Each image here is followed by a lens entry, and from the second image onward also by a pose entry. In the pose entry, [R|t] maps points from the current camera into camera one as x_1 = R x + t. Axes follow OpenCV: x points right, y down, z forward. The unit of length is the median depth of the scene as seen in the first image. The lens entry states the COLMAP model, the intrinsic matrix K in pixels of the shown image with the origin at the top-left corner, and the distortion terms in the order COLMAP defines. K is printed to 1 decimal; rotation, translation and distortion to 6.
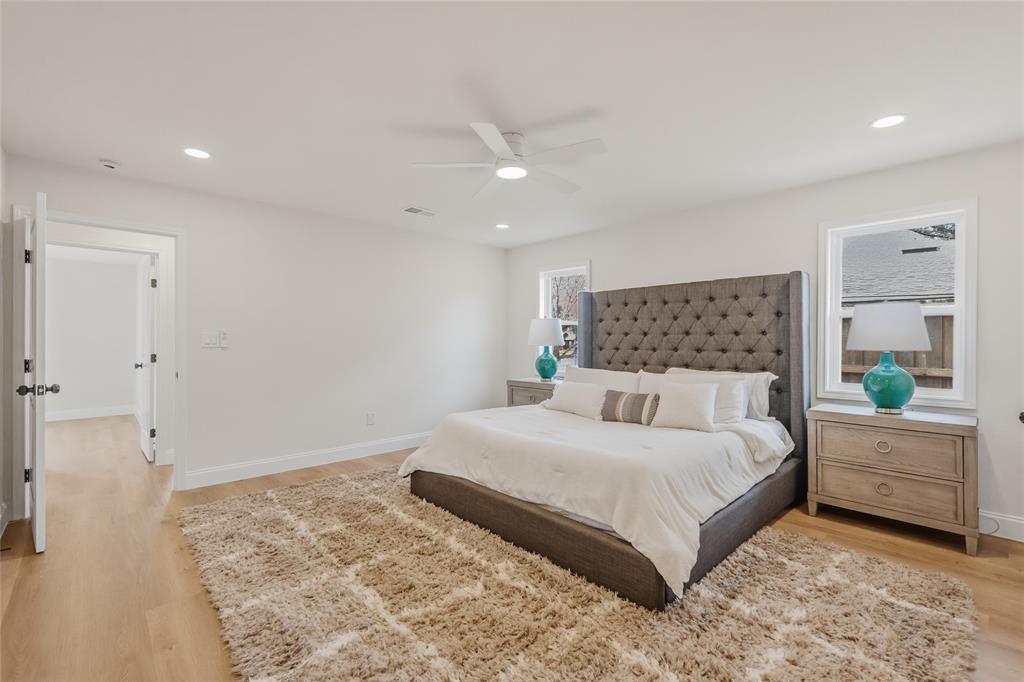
lens RADIAL K [[461.4, 0, 513.6], [0, 461.4, 336.0], [0, 0, 1]] dist [0.000867, 0.000533]
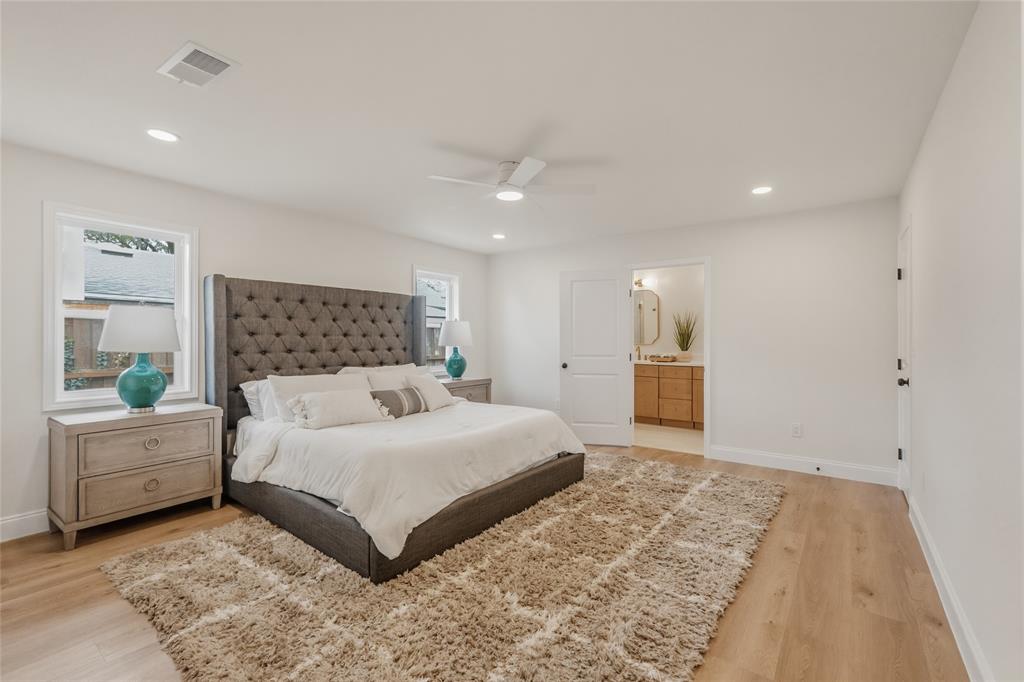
lens RADIAL K [[461.4, 0, 513.6], [0, 461.4, 336.0], [0, 0, 1]] dist [0.000867, 0.000533]
pose [[-0.204398, 0.007989, 0.978855, -0.727894], [-0.005884, 0.999939, -0.009389, 0.004327], [-0.978870, -0.007678, -0.204339, 0.789000]]
